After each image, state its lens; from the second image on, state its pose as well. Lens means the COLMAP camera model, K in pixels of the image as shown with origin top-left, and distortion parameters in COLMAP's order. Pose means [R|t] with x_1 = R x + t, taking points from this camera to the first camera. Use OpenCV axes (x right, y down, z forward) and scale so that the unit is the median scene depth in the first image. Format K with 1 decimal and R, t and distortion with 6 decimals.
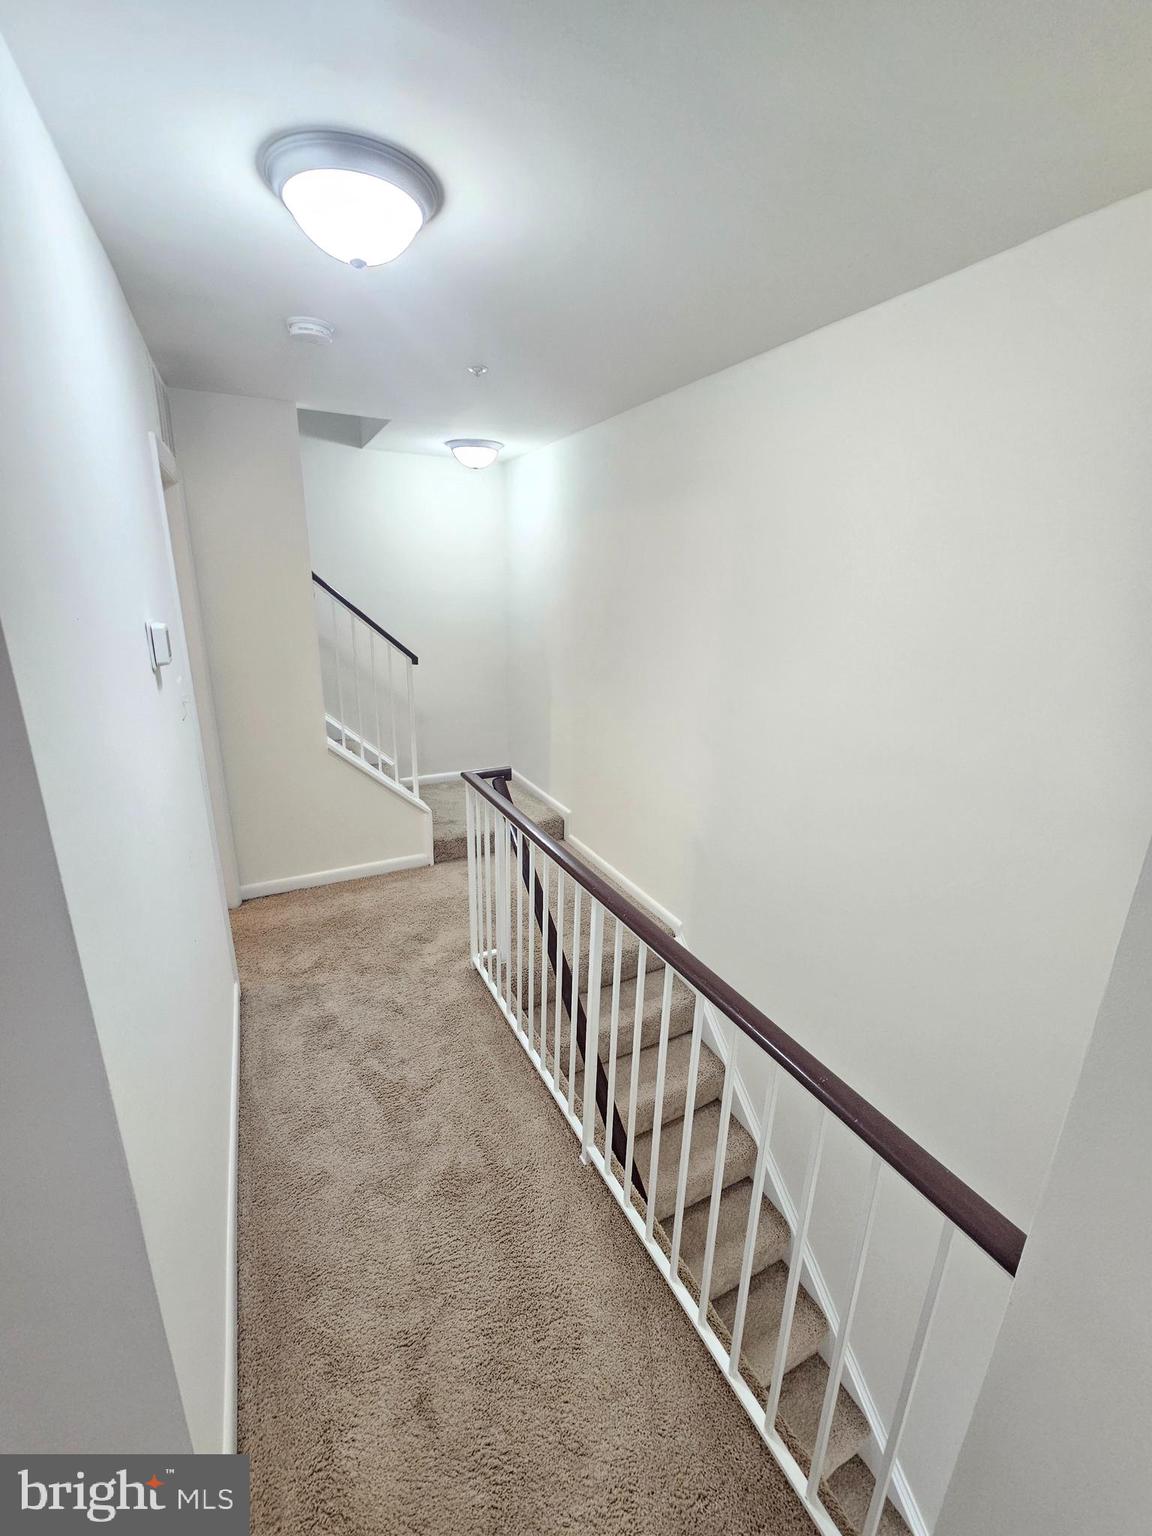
lens RADIAL K [[630.5, 0, 574.4], [0, 630.5, 770.8], [0, 0, 1]] dist [-0.009594, 0.000012]
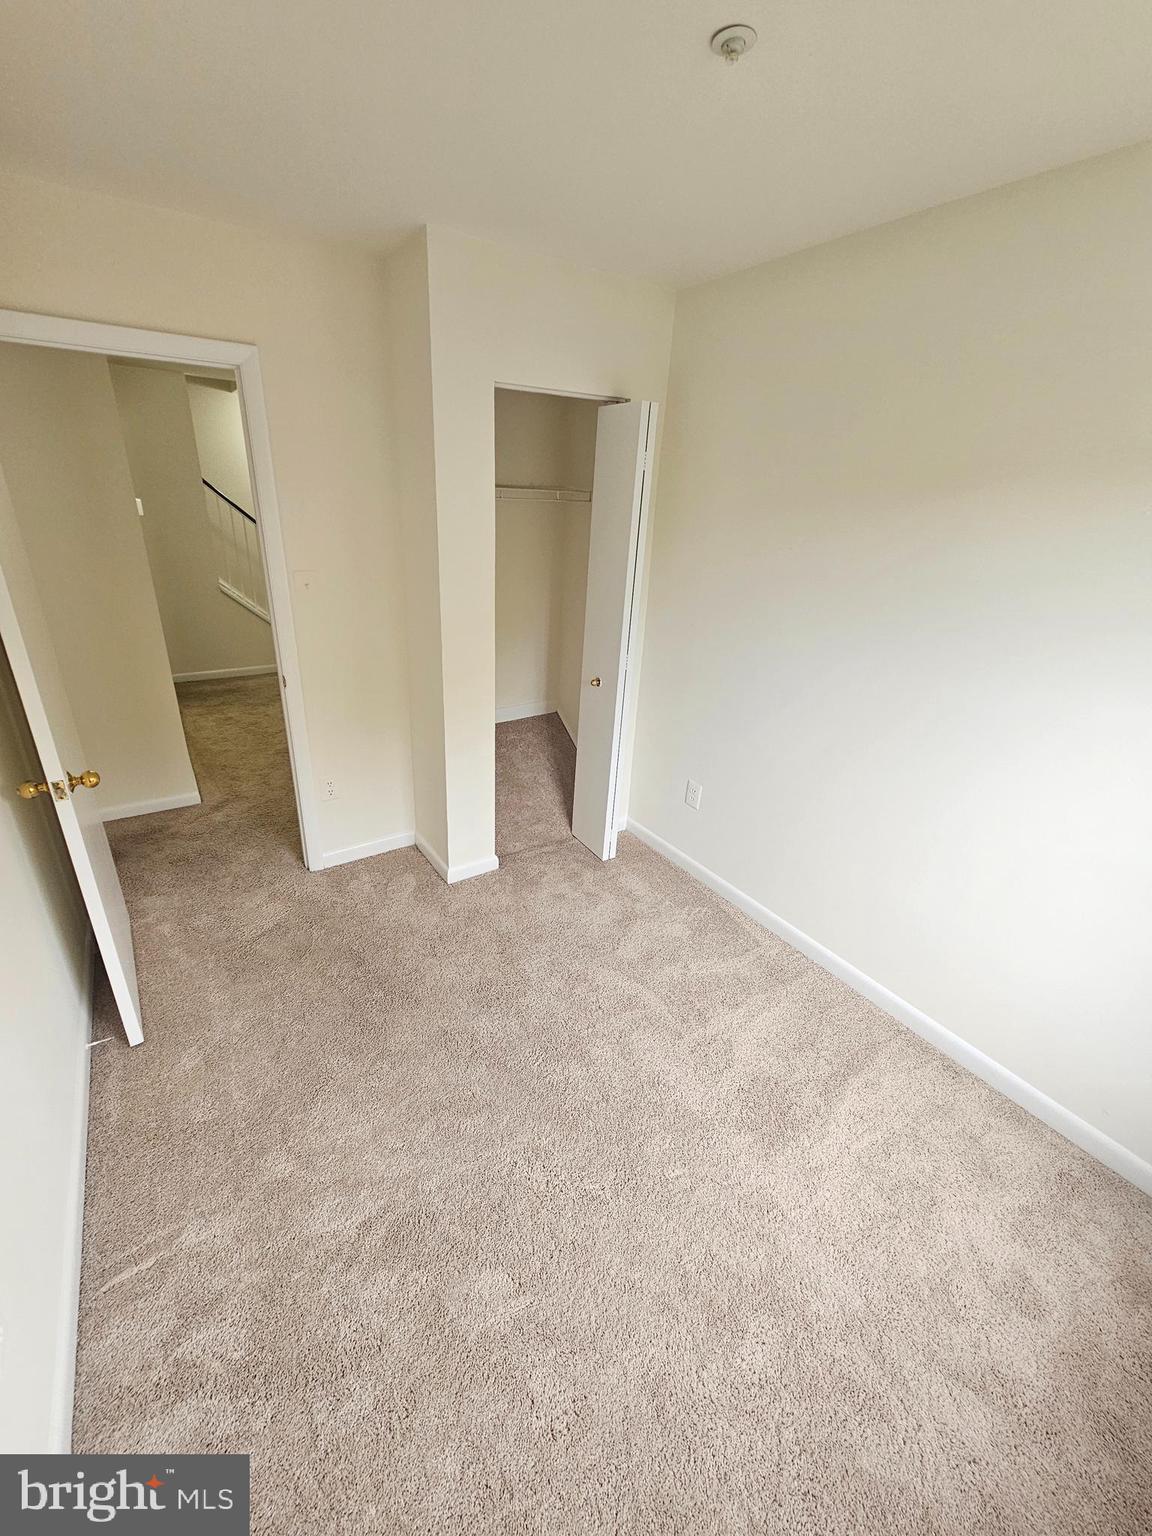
lens RADIAL K [[630.5, 0, 576.0], [0, 630.5, 769.8], [0, 0, 1]] dist [-0.009594, 0.000012]
pose [[0.992913, -0.029033, 0.115241, 0.431161], [0.016155, 0.993673, 0.111143, 0.343674], [-0.117739, -0.108494, 0.987100, -1.027049]]
